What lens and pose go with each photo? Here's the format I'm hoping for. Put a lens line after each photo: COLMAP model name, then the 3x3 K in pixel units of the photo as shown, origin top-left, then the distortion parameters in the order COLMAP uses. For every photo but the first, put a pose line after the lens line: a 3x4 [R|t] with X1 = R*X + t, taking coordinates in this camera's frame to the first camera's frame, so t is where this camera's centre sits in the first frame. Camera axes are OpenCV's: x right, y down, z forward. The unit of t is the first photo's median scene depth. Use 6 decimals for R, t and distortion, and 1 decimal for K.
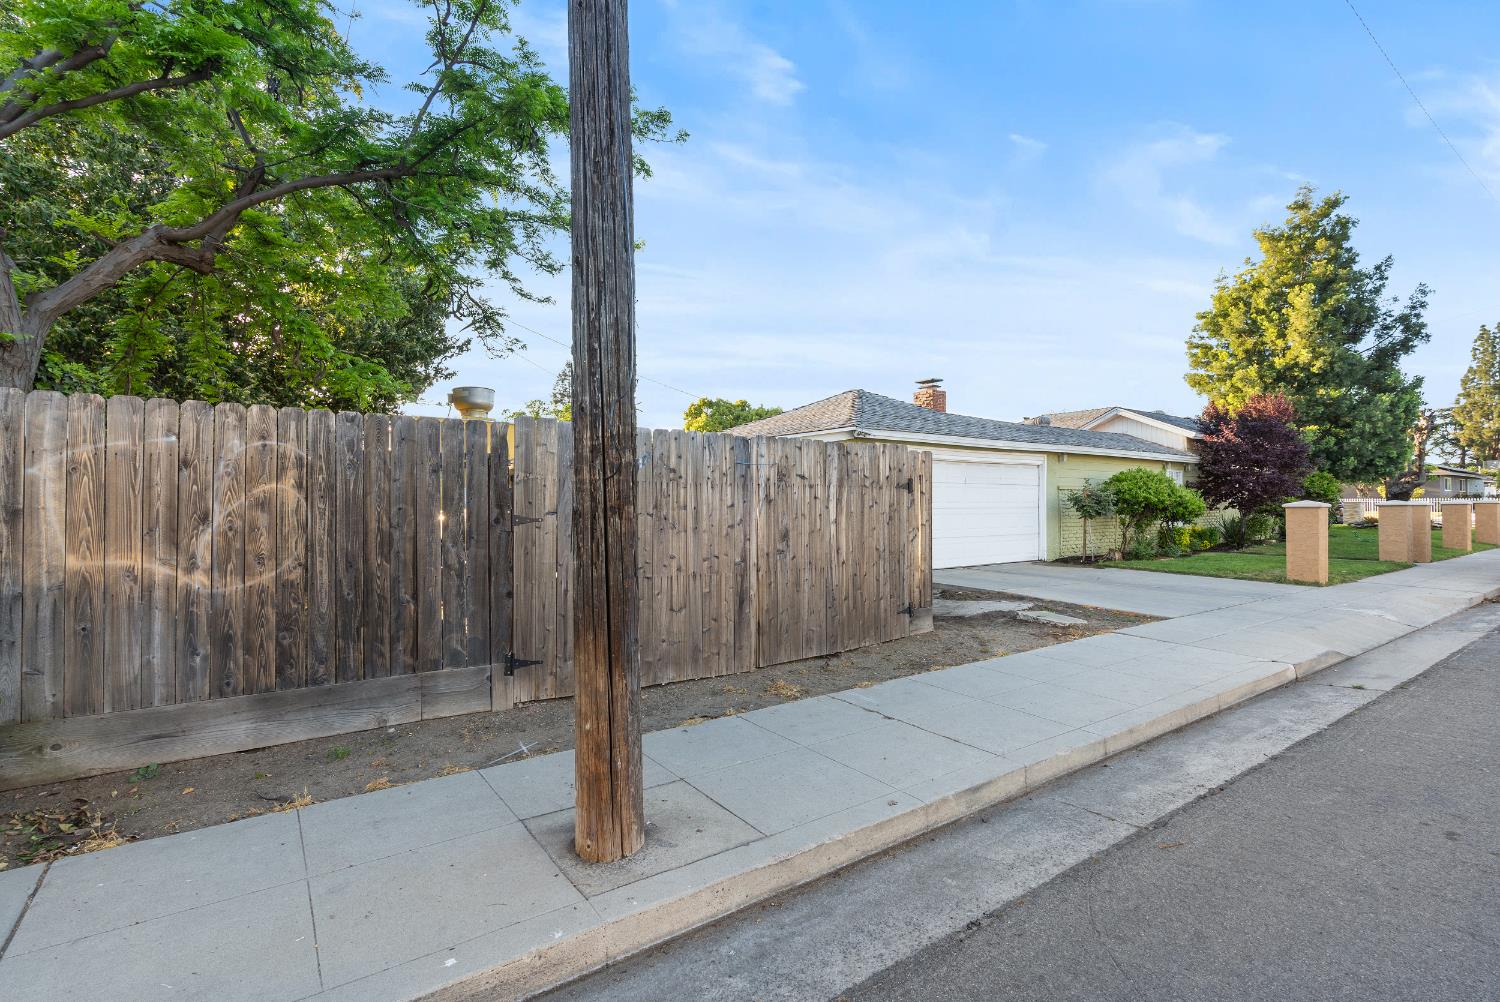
lens RADIAL K [[691.3, 0, 749.4], [0, 691.3, 500.5], [0, 0, 1]] dist [-0.004781, 0.001642]
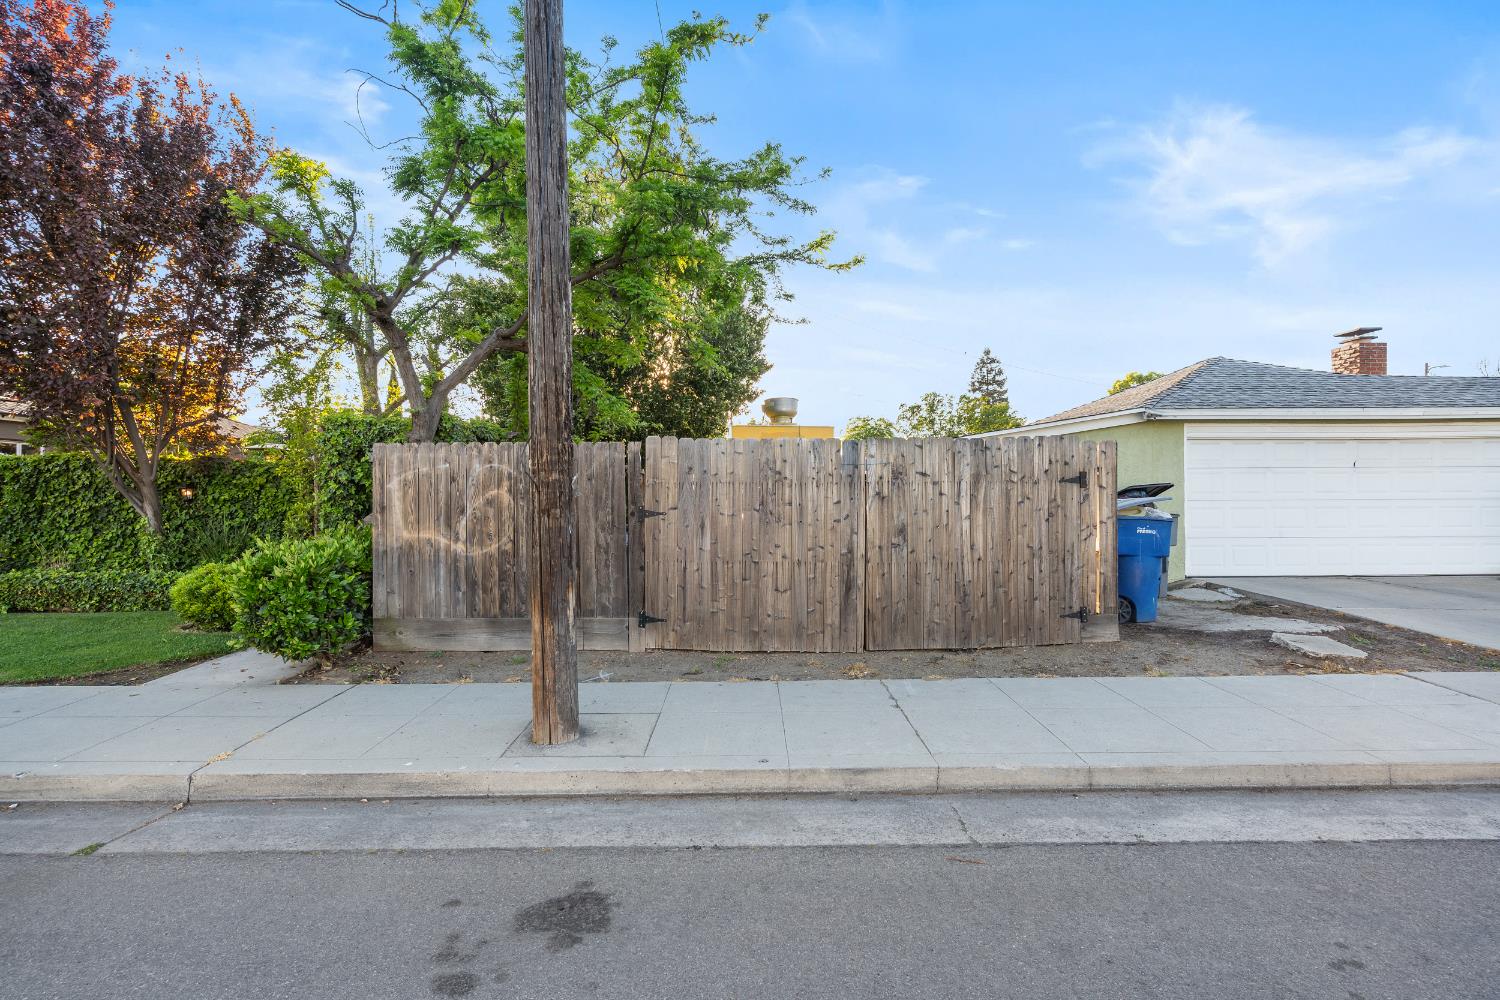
lens RADIAL K [[691.3, 0, 788.9], [0, 691.3, 497.8], [0, 0, 1]] dist [-0.004781, 0.001642]
pose [[0.824184, 0.002625, -0.566316, 0.712962], [0.007547, 0.999850, 0.015618, -0.023607], [0.566272, -0.017146, 0.824040, 0.044665]]
